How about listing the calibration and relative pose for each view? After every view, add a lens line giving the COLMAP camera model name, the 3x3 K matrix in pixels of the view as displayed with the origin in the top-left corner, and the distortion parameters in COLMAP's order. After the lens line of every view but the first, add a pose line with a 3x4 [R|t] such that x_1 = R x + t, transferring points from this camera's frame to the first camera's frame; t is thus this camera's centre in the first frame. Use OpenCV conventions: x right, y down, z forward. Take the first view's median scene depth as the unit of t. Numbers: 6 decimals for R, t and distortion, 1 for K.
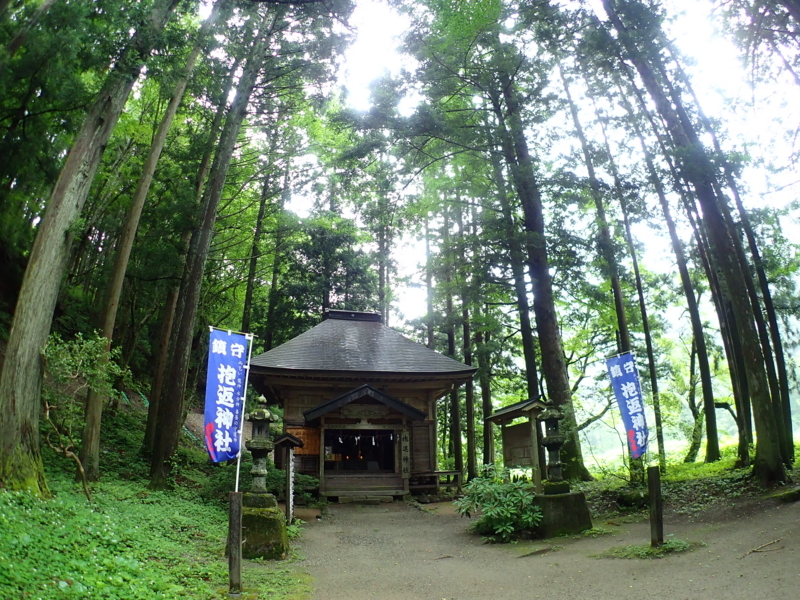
lens RADIAL K [[646.3, 0, 400.0], [0, 646.3, 300.0], [0, 0, 1]] dist [-0.003945, -0.000707]
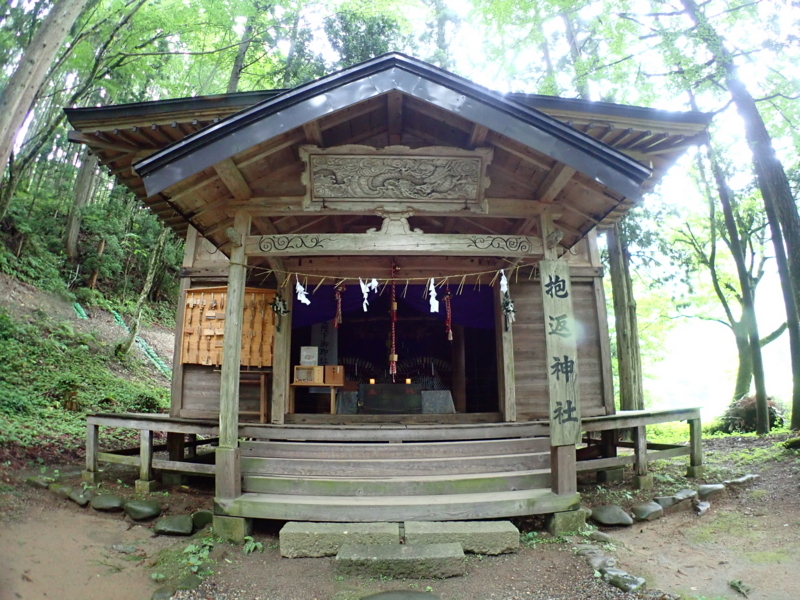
lens RADIAL K [[580.8, 0, 400.0], [0, 580.8, 300.0], [0, 0, 1]] dist [-0.000213, -0.000039]
pose [[0.997163, -0.010876, -0.074481, -0.036595], [0.016110, 0.997414, 0.070036, 0.202609], [0.073526, -0.071038, 0.994760, 0.770787]]
